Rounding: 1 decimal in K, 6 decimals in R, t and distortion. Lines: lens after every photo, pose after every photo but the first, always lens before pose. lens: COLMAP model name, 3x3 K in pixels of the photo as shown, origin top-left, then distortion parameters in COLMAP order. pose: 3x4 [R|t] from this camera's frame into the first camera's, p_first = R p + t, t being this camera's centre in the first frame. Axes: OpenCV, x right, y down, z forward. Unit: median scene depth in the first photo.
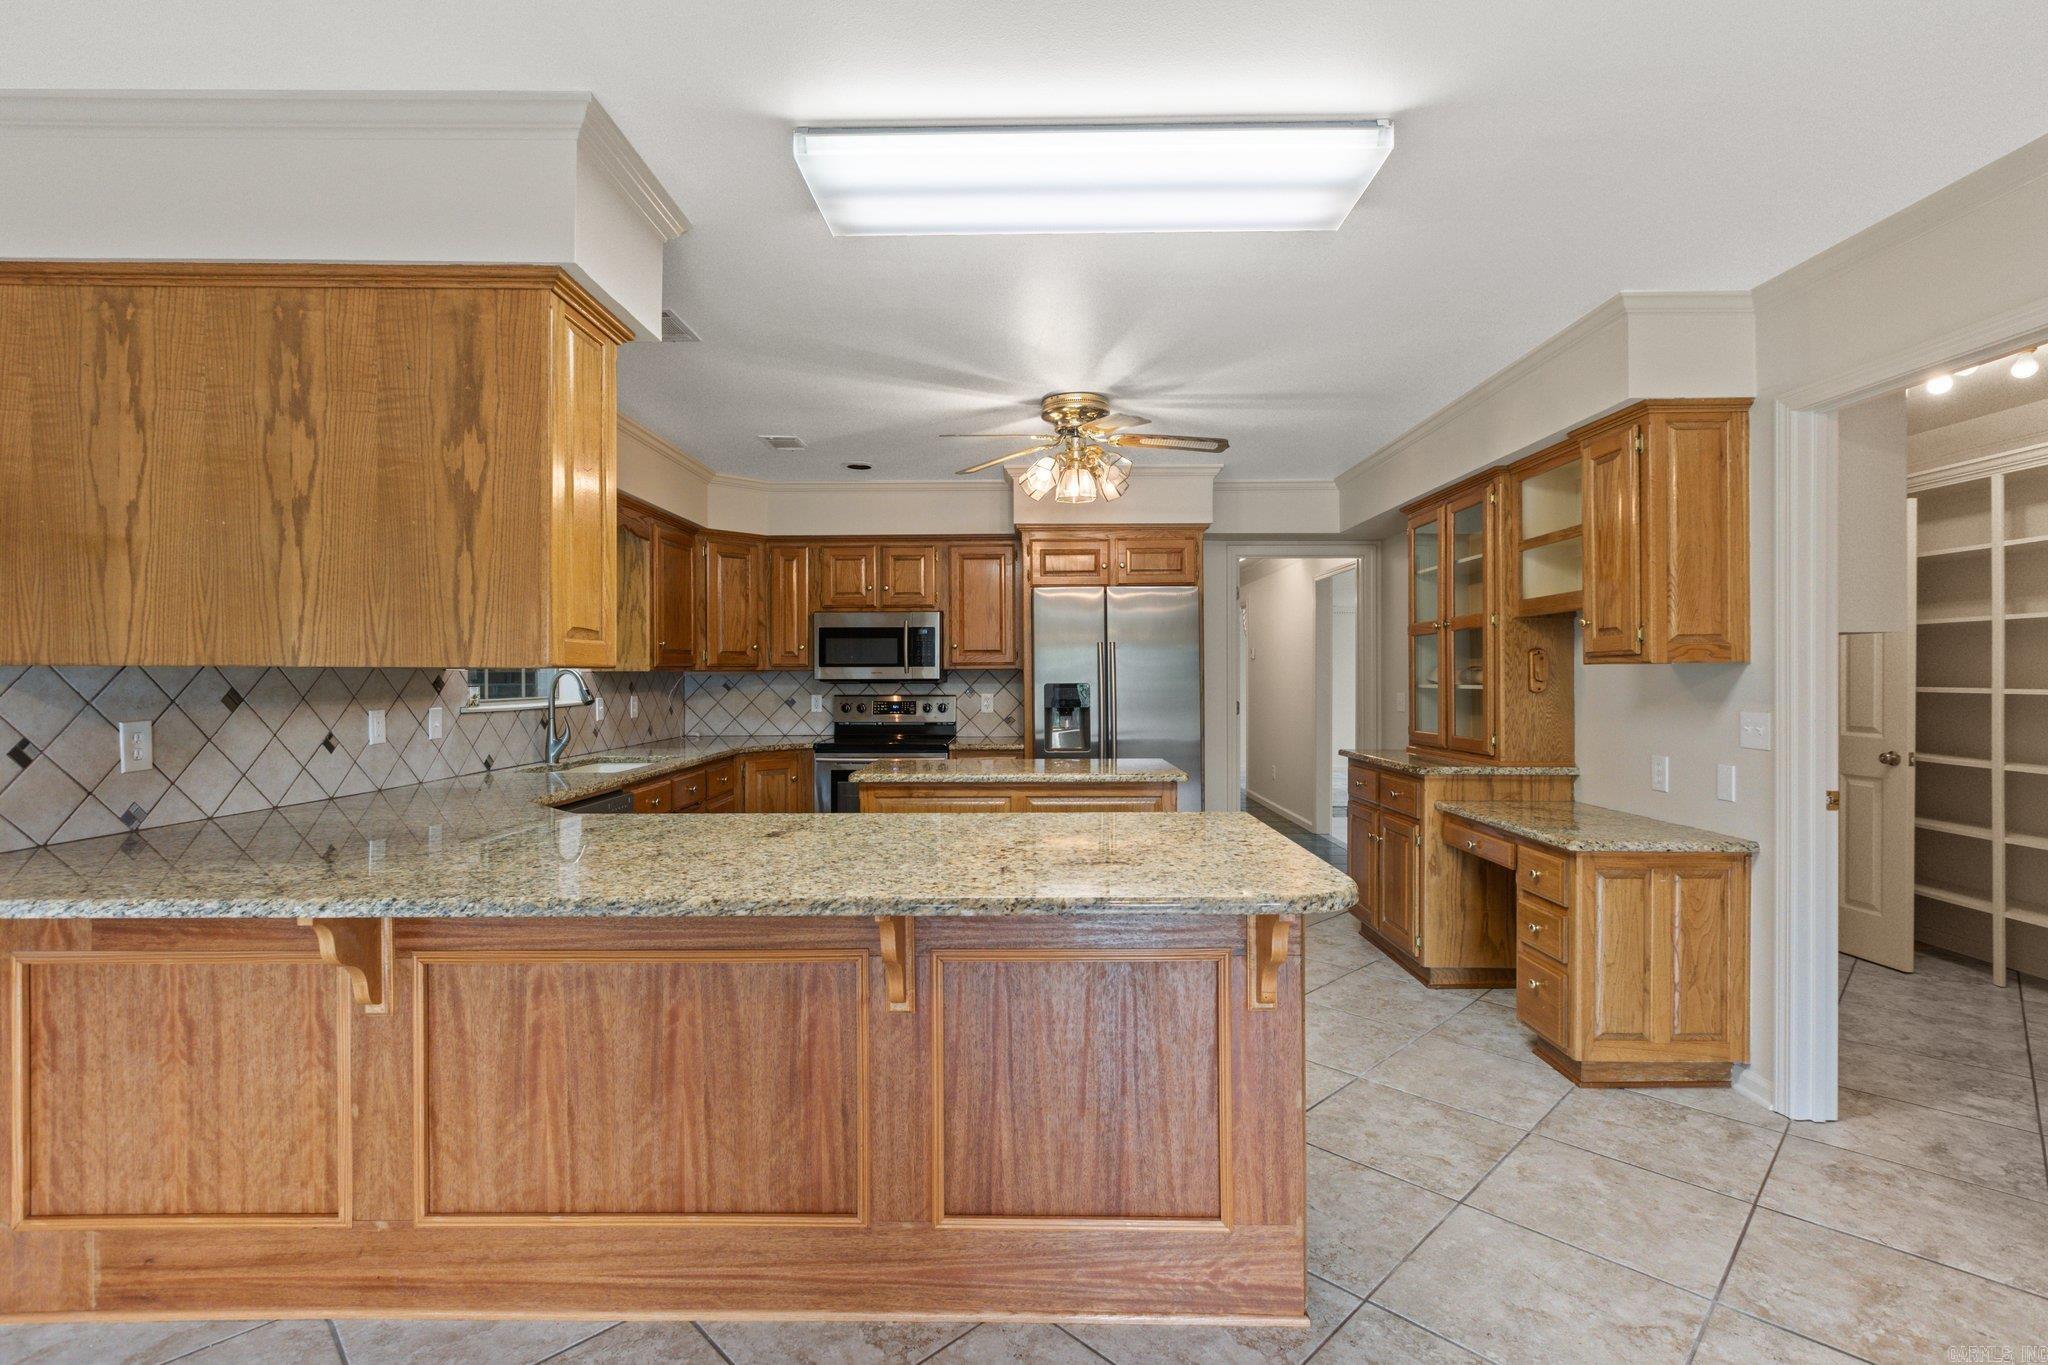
lens RADIAL K [[940.8, 0, 1006.7], [0, 940.8, 680.7], [0, 0, 1]] dist [0.004093, -0.001841]
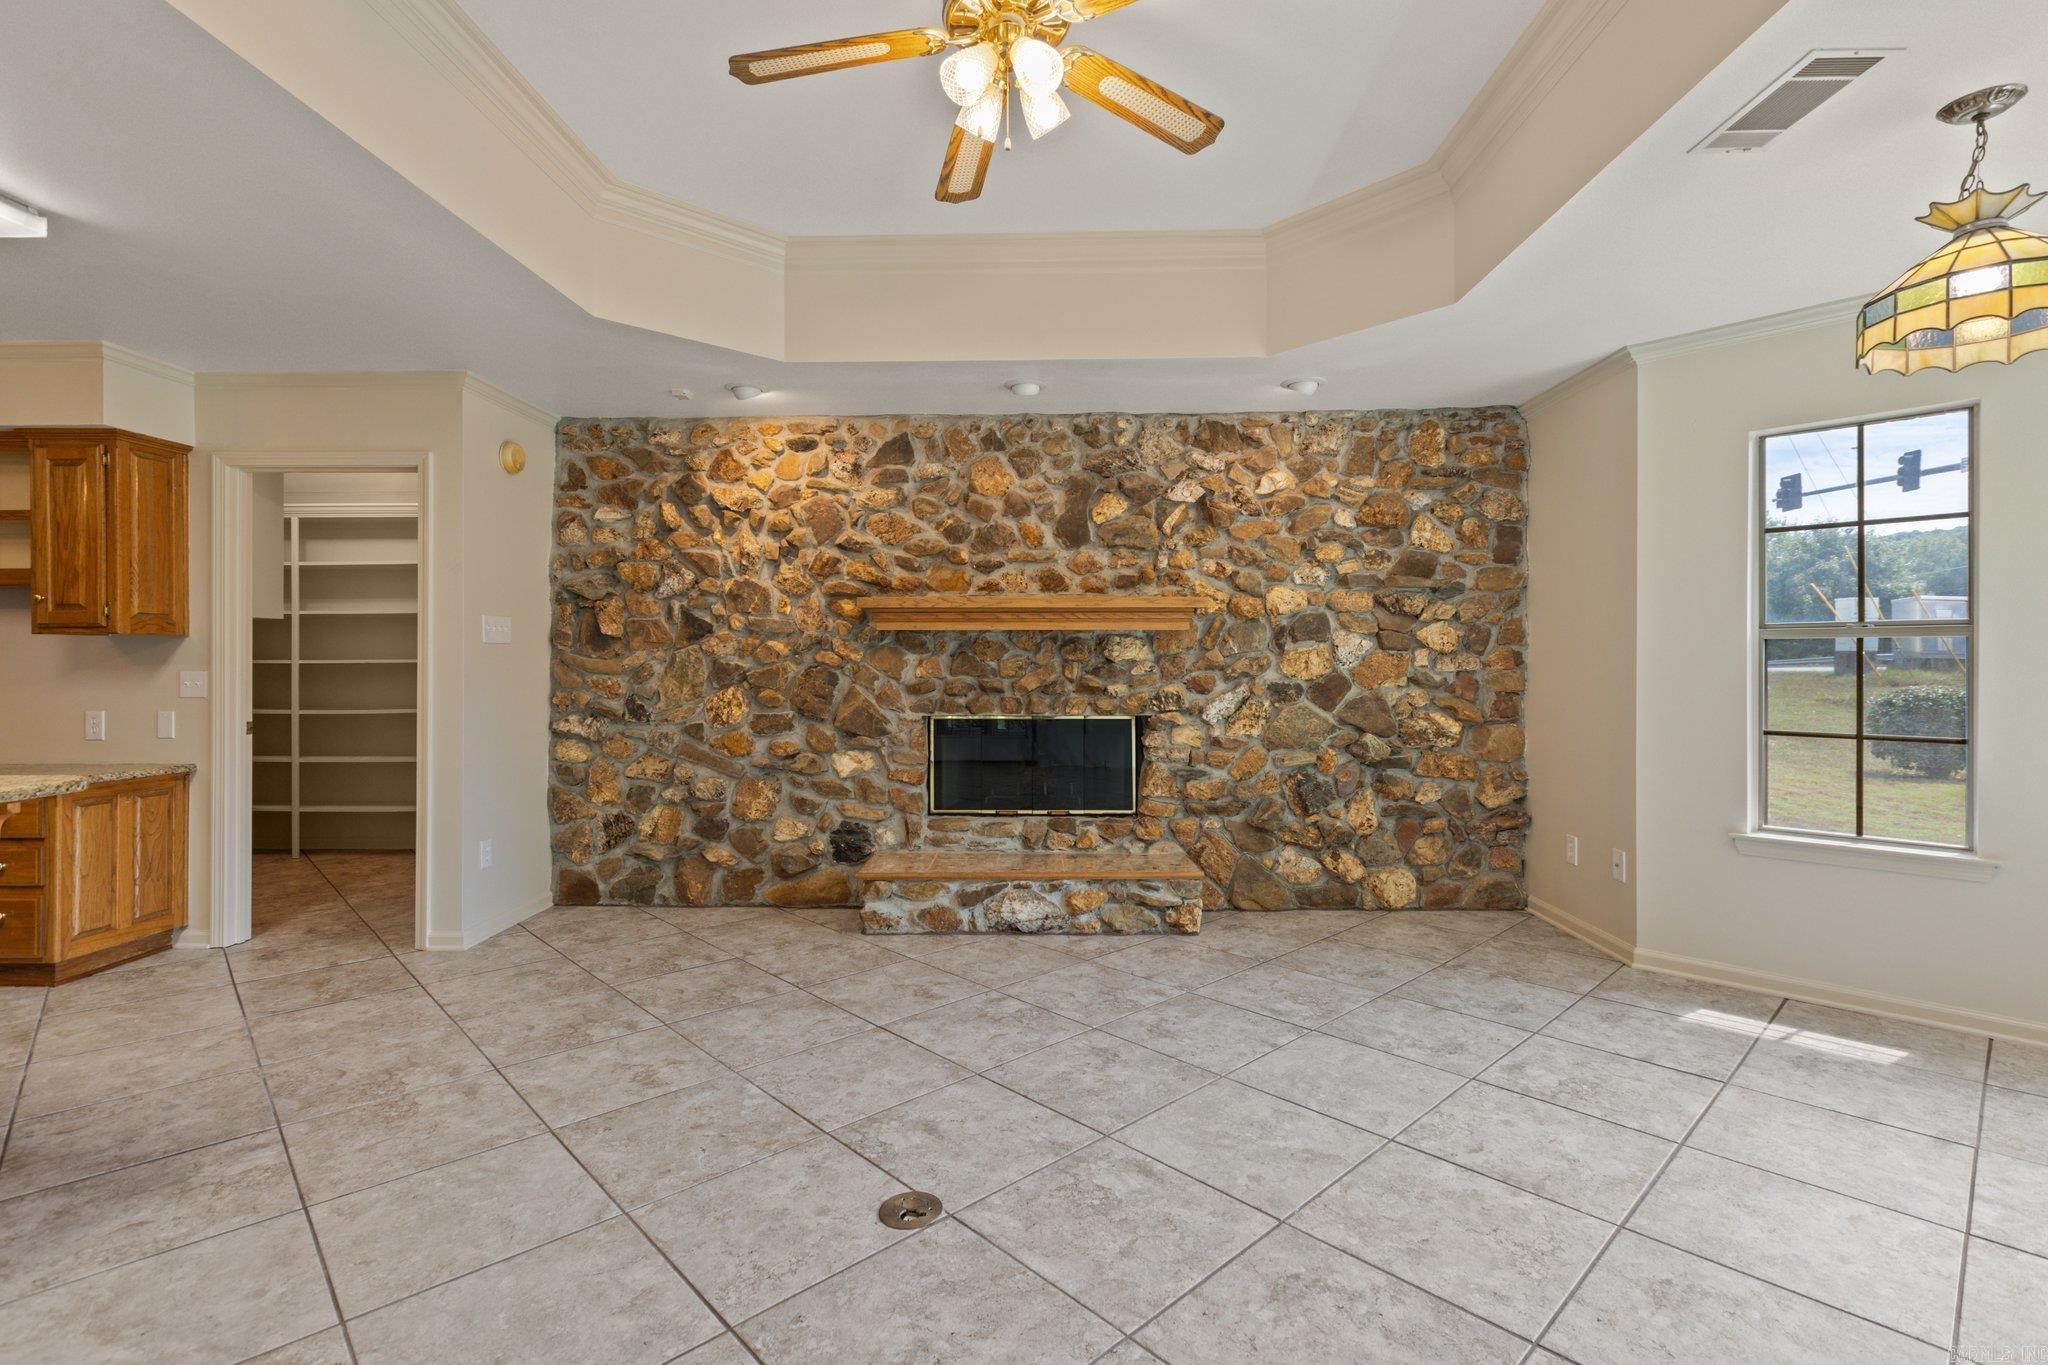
lens RADIAL K [[940.8, 0, 1032.9], [0, 940.8, 661.0], [0, 0, 1]] dist [0.004093, -0.001841]
pose [[0.017776, 0.003750, 0.999835, -0.524481], [0.003455, 0.999987, -0.003812, 0.024867], [-0.999836, 0.003522, 0.017763, -0.244686]]
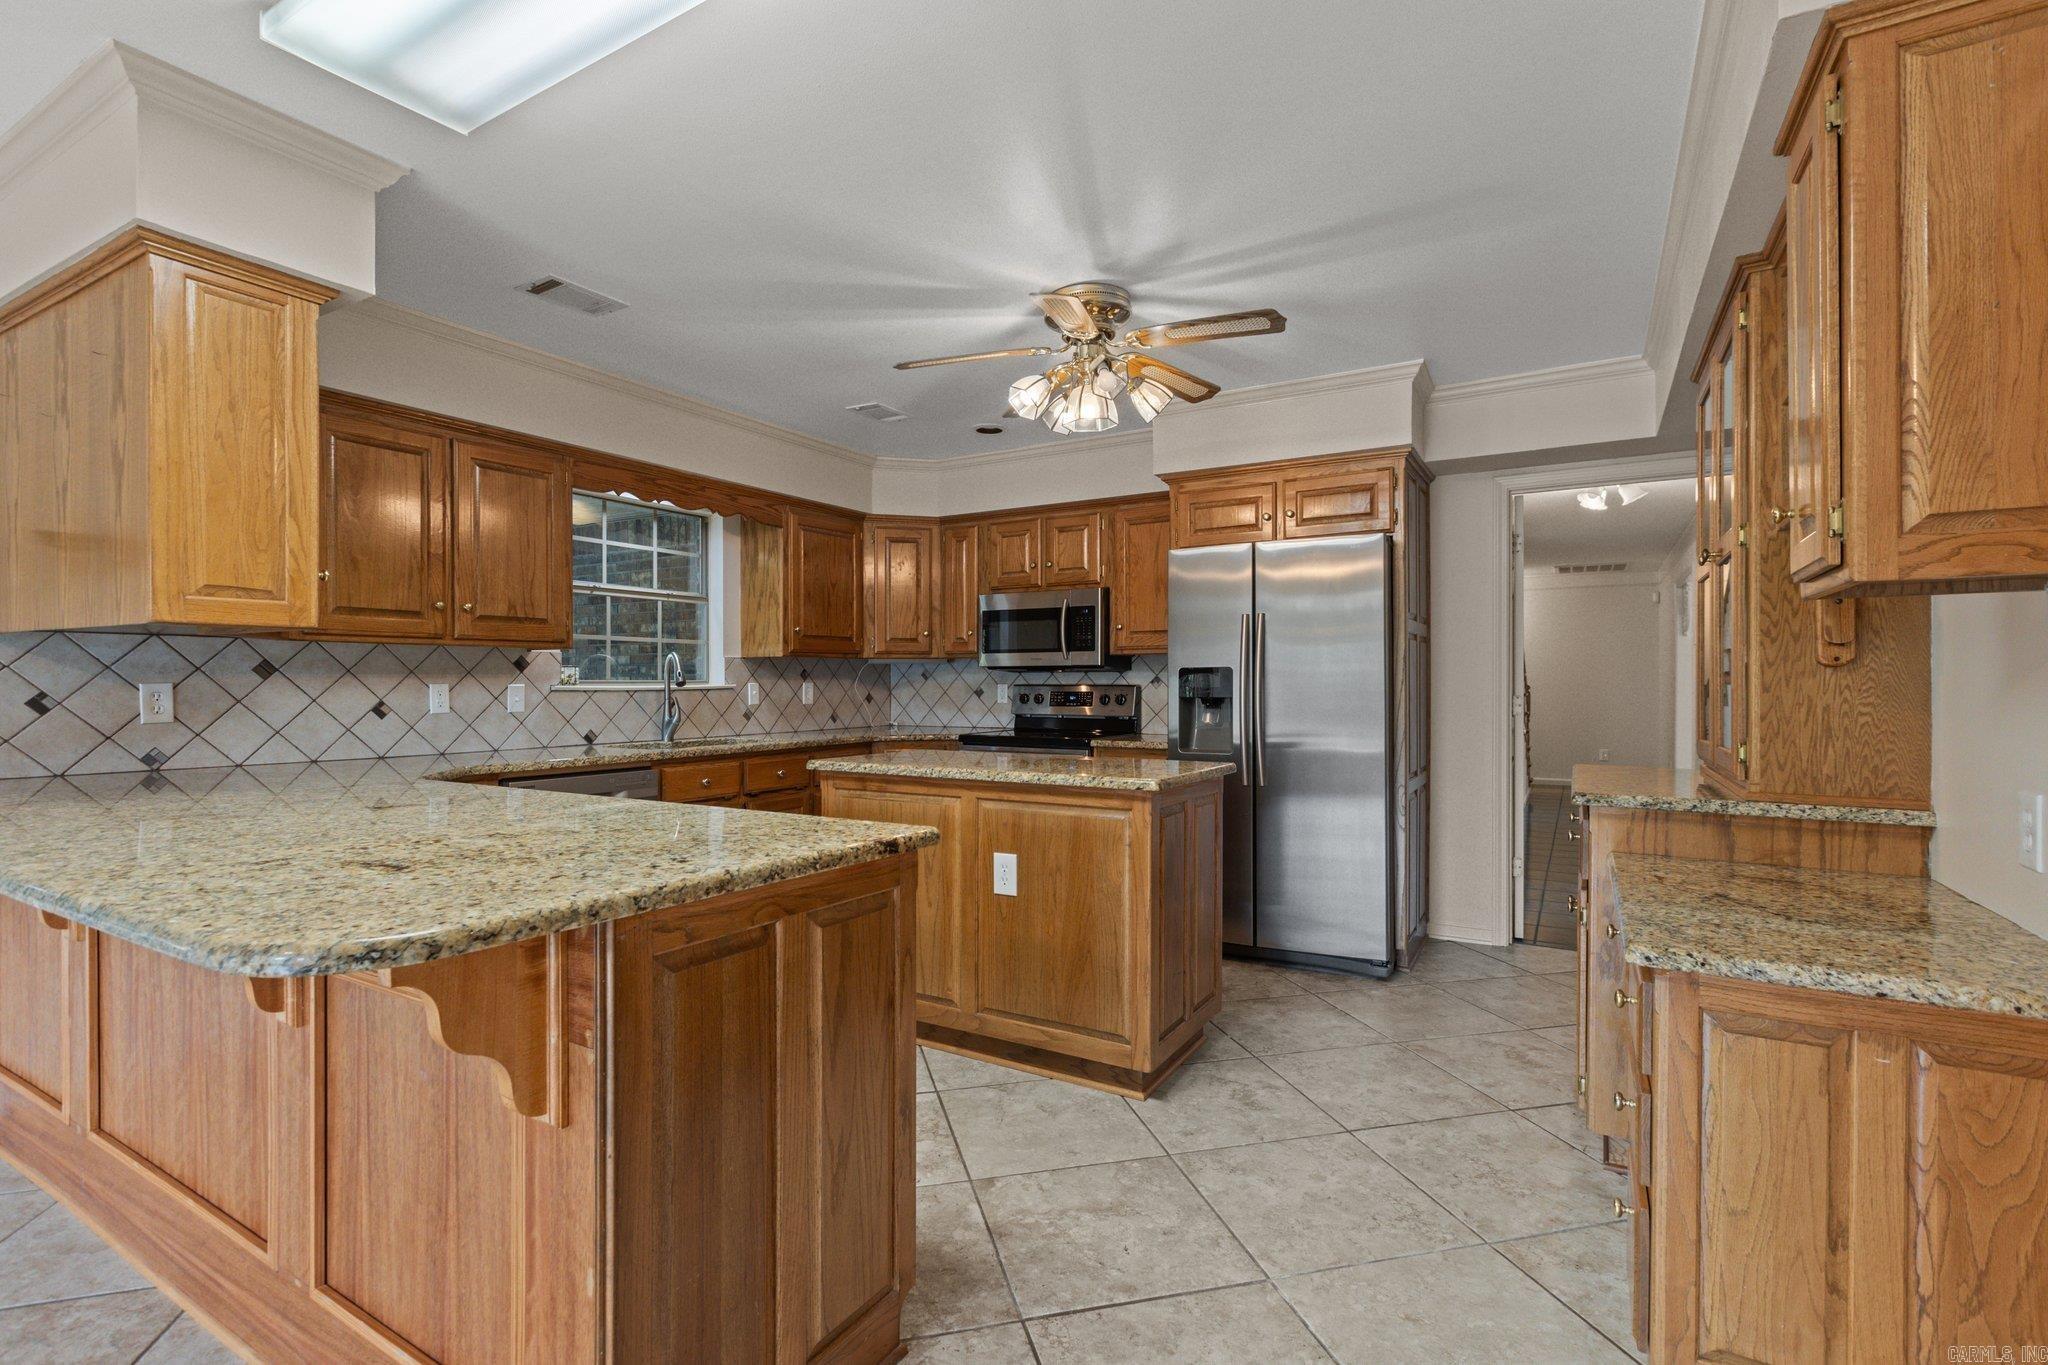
lens RADIAL K [[940.8, 0, 1003.9], [0, 940.8, 687.1], [0, 0, 1]] dist [0.004093, -0.001841]
pose [[0.863149, 0.004655, -0.504928, 0.506366], [-0.004544, 0.999989, 0.001452, 0.030452], [0.504929, 0.001041, 0.863160, 0.357649]]
